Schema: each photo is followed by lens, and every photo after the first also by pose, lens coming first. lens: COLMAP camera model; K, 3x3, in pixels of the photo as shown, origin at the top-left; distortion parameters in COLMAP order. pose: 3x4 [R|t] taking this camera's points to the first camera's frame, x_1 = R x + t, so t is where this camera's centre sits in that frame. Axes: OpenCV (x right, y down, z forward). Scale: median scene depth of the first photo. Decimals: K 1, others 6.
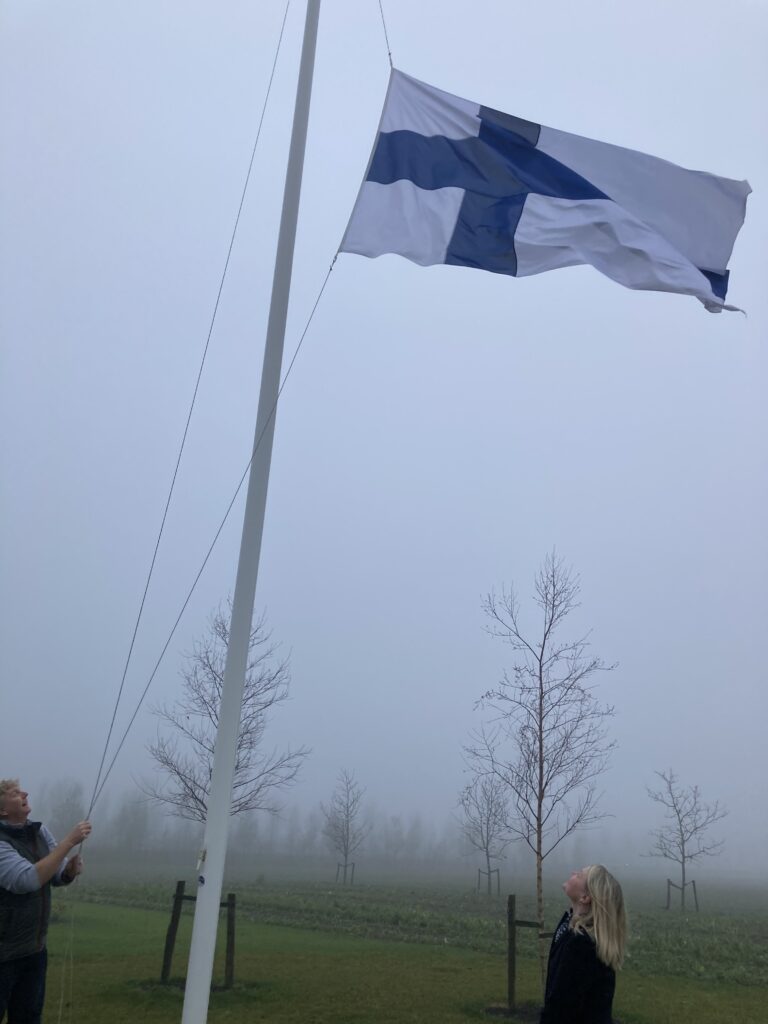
lens RADIAL K [[809.9, 0, 411.5], [0, 809.9, 509.4], [0, 0, 1]] dist [0.002966, -0.003414]
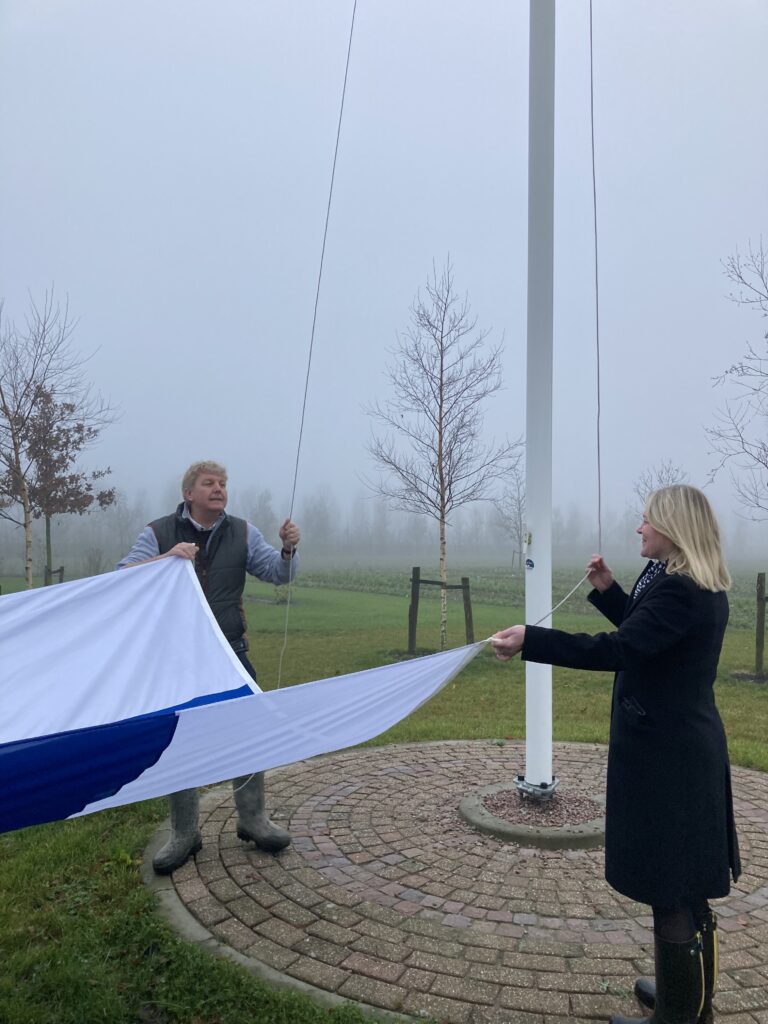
lens RADIAL K [[817.3, 0, 384.0], [0, 817.3, 512.0], [0, 0, 1]] dist [-0.099020, -0.001962]
pose [[0.972900, -0.034281, -0.228672, -0.076779], [0.113332, 0.932712, 0.342350, 0.028432], [0.201549, -0.358988, 0.911321, 0.061522]]
